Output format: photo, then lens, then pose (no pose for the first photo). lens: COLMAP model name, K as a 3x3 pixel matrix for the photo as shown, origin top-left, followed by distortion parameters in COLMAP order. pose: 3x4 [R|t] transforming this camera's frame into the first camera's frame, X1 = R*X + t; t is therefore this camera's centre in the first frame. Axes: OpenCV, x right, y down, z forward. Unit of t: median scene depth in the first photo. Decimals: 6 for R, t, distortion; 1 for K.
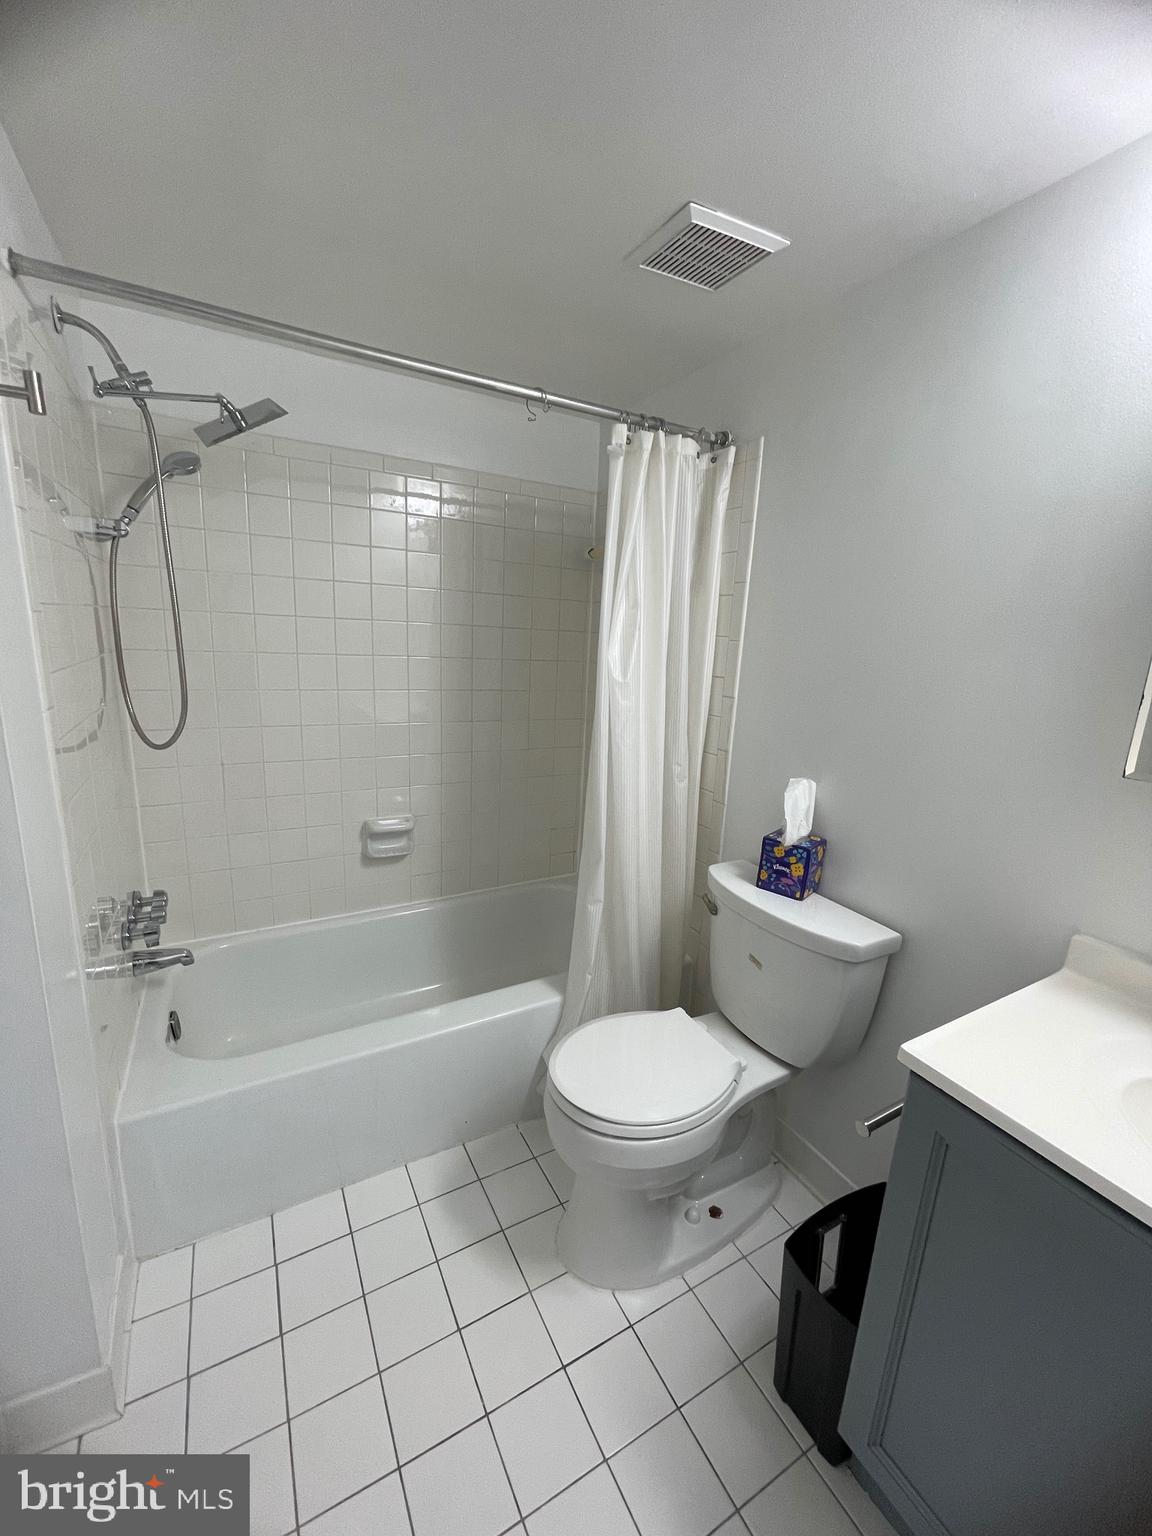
lens RADIAL K [[623.7, 0, 586.8], [0, 623.7, 780.4], [0, 0, 1]] dist [-0.002084, -0.000296]
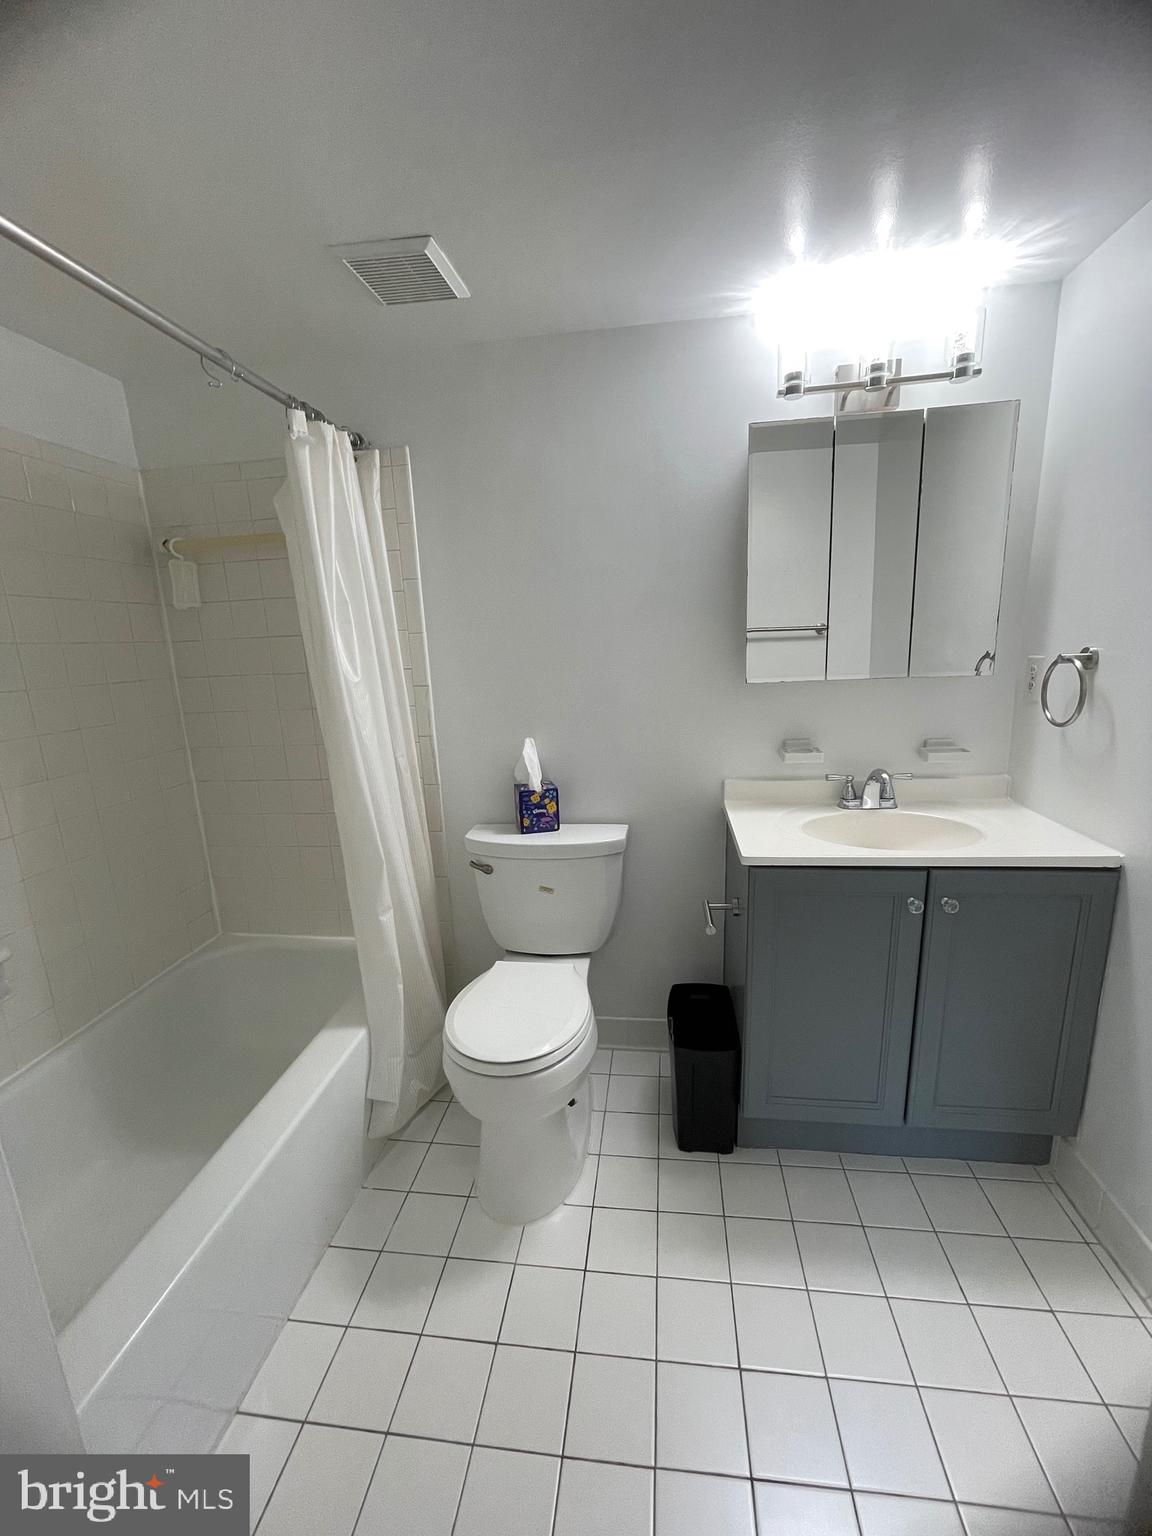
lens RADIAL K [[623.7, 0, 586.8], [0, 623.7, 780.4], [0, 0, 1]] dist [-0.002084, -0.000296]
pose [[0.592526, -0.257025, 0.763447, -0.556046], [0.250738, 0.959499, 0.128426, -0.051825], [-0.765535, 0.115329, 0.632973, 0.141549]]
